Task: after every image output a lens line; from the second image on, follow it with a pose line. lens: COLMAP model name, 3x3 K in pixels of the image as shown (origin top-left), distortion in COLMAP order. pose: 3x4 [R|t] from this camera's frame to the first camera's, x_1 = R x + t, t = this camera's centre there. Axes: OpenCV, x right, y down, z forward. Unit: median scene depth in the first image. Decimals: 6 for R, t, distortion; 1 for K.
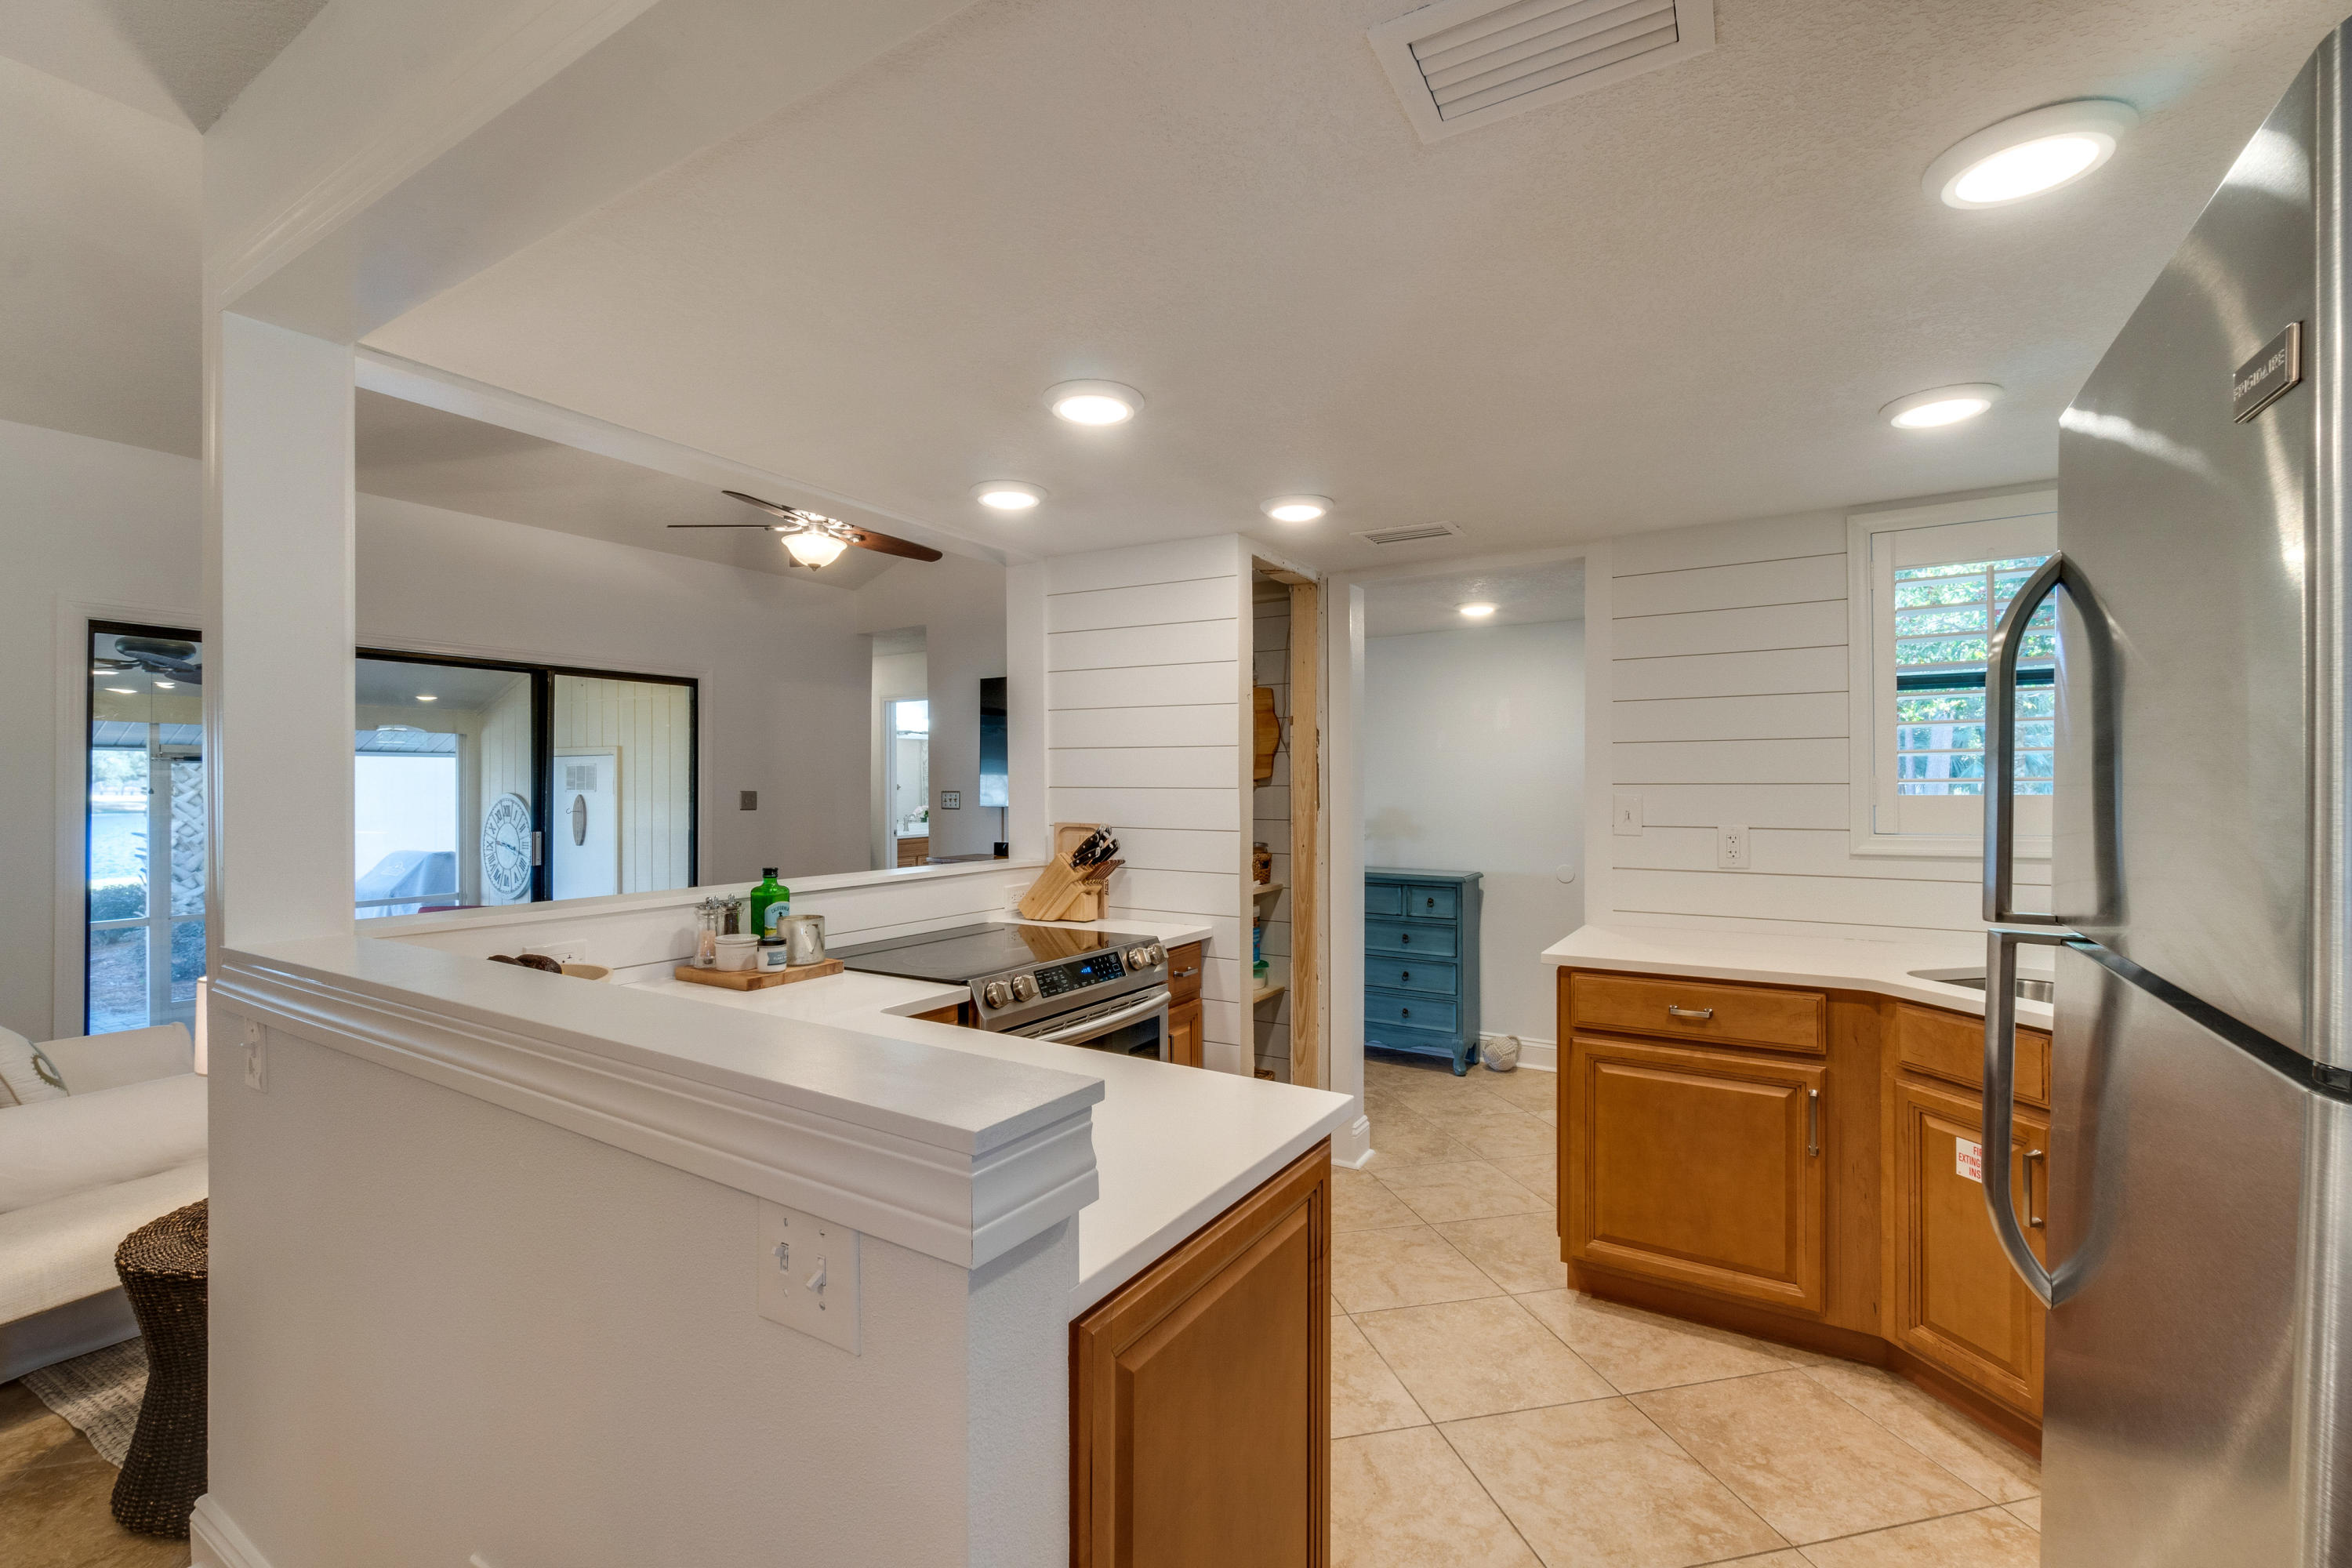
lens RADIAL K [[1043.5, 0, 1176.0], [0, 1043.5, 784.0], [0, 0, 1]] dist [0.013095, -0.000342]
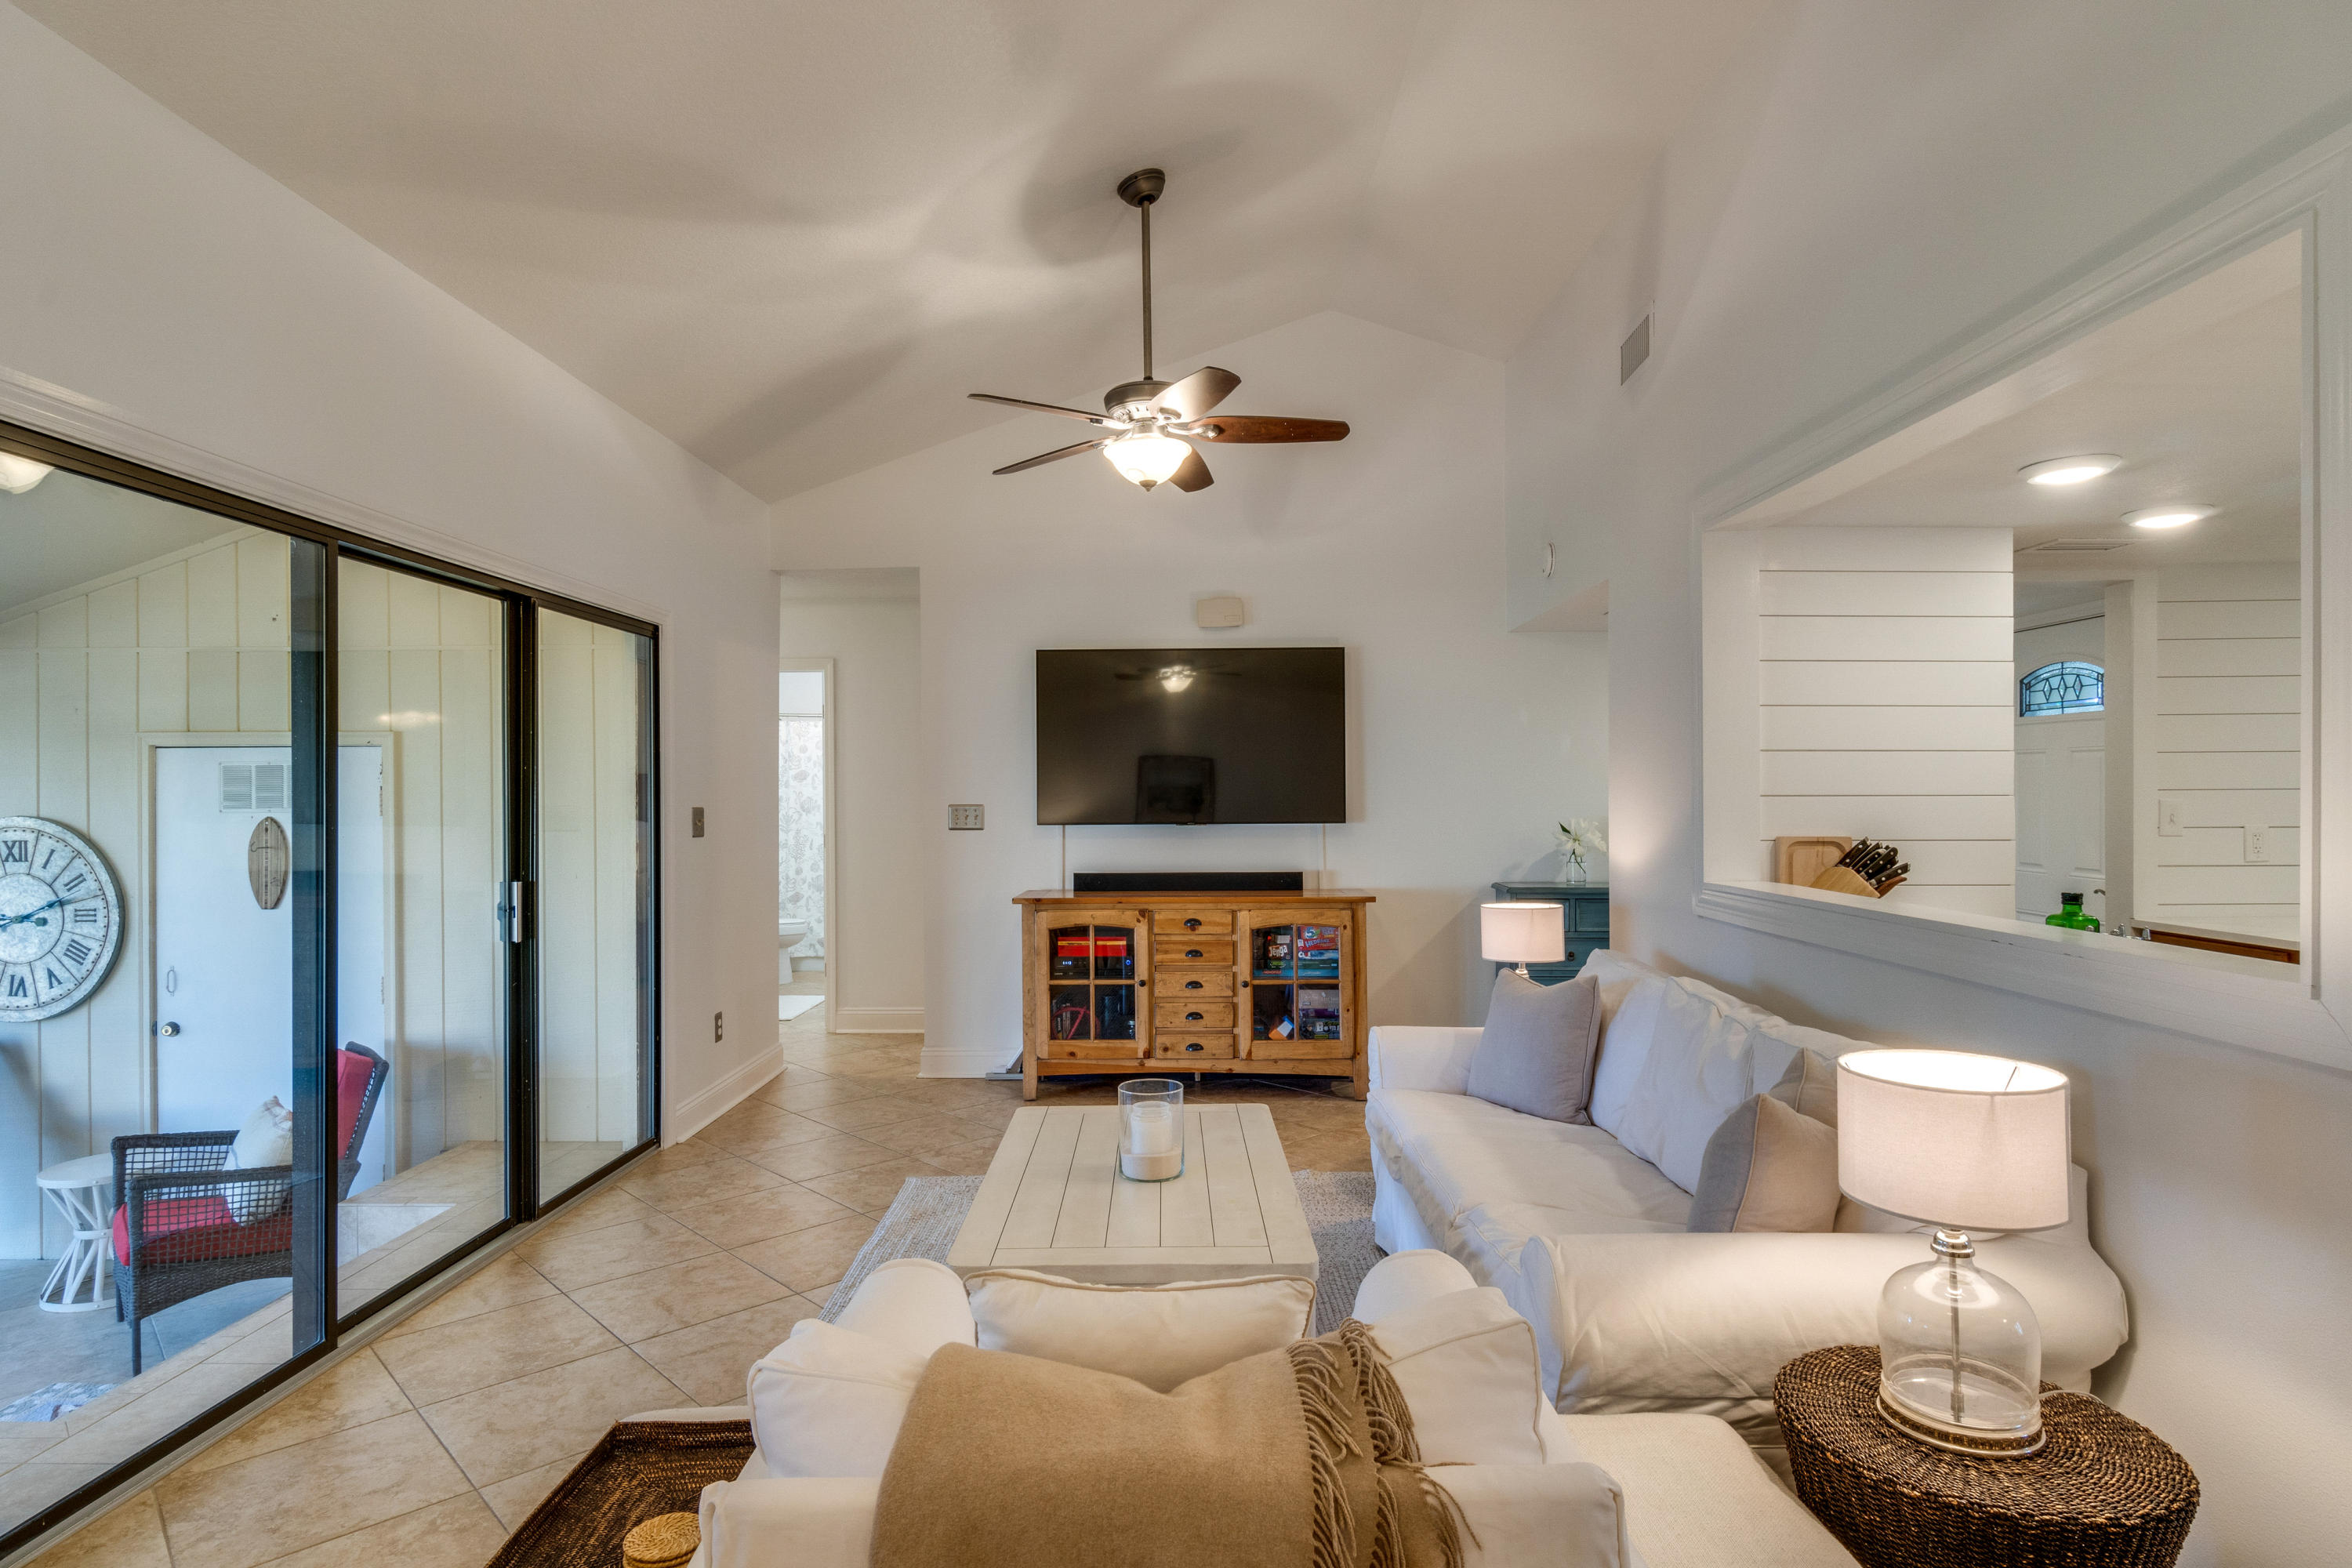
lens RADIAL K [[1270.9, 0, 1170.5], [0, 1270.9, 793.8], [0, 0, 1]] dist [0.016130, -0.014121]
pose [[0.851272, -0.005889, 0.524691, -0.594660], [0.004853, 0.999983, 0.003350, -0.002574], [-0.524702, -0.000305, 0.851286, 0.203957]]
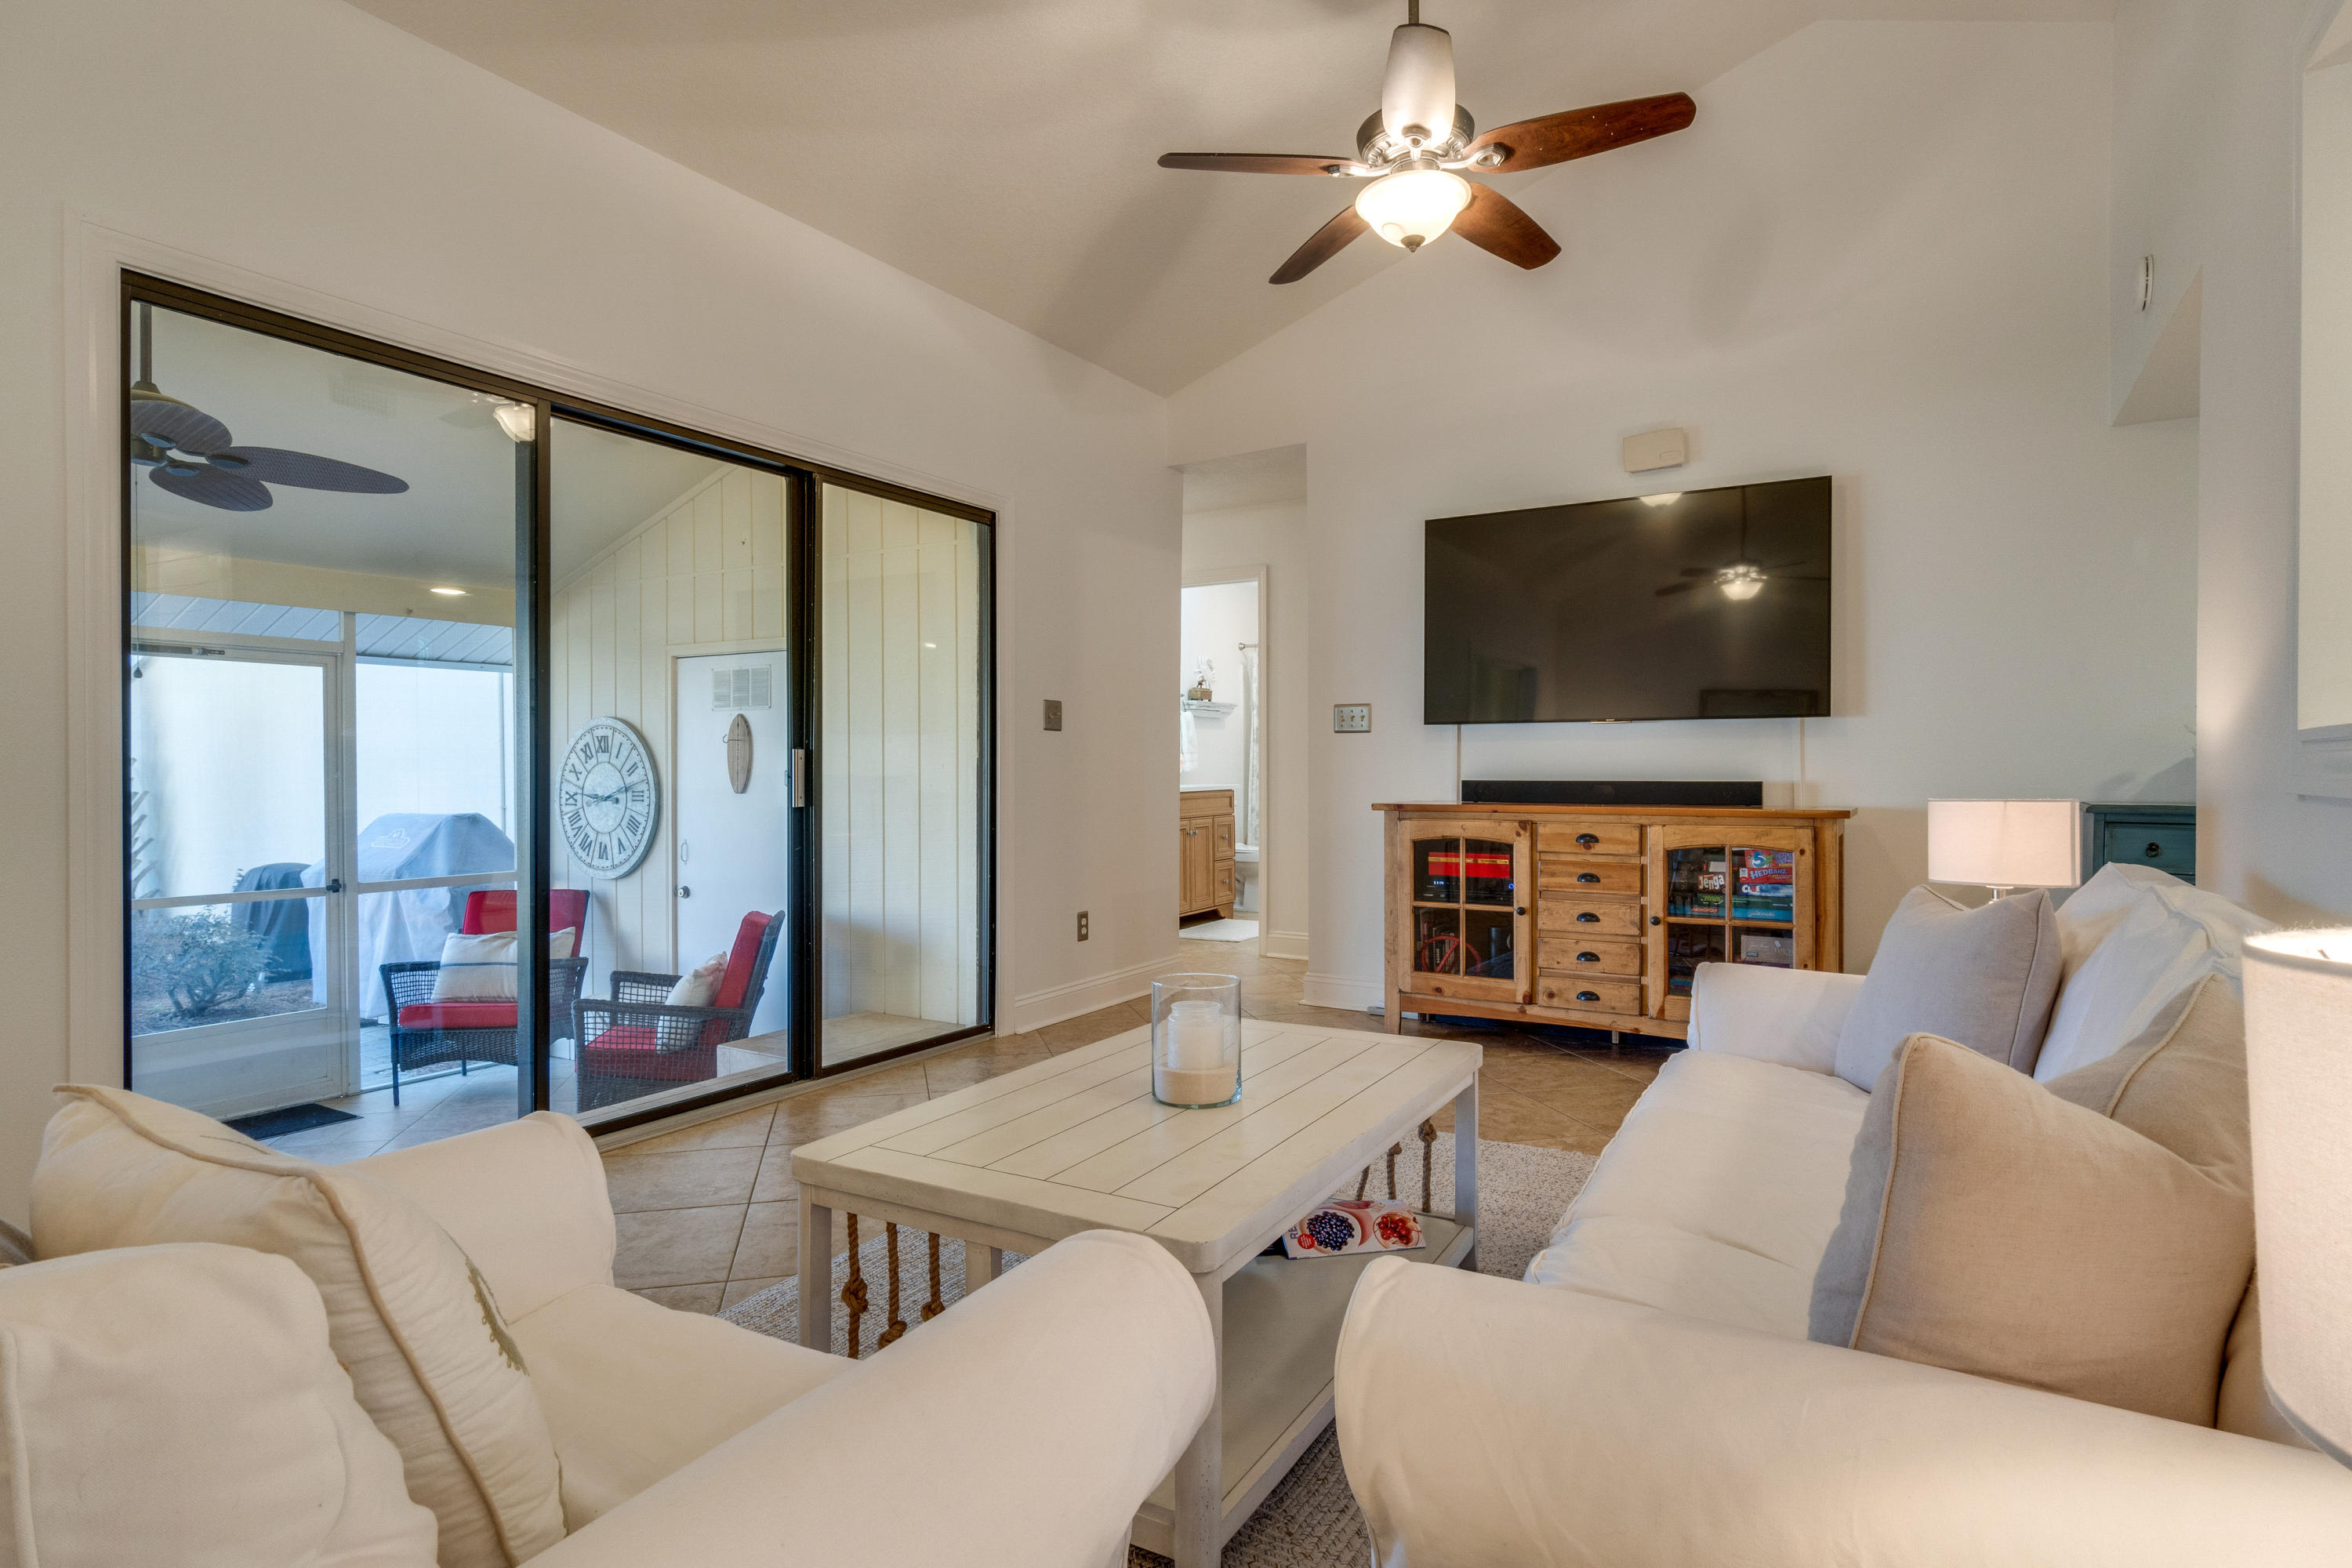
lens RADIAL K [[1232.1, 0, 1176.0], [0, 1232.1, 784.0], [0, 0, 1]] dist [0.002974, 0.000114]
pose [[0.999675, 0.000145, 0.025476, -0.369643], [-0.000478, 0.999914, 0.013090, 0.049282], [-0.025472, -0.013098, 0.999590, 0.274071]]
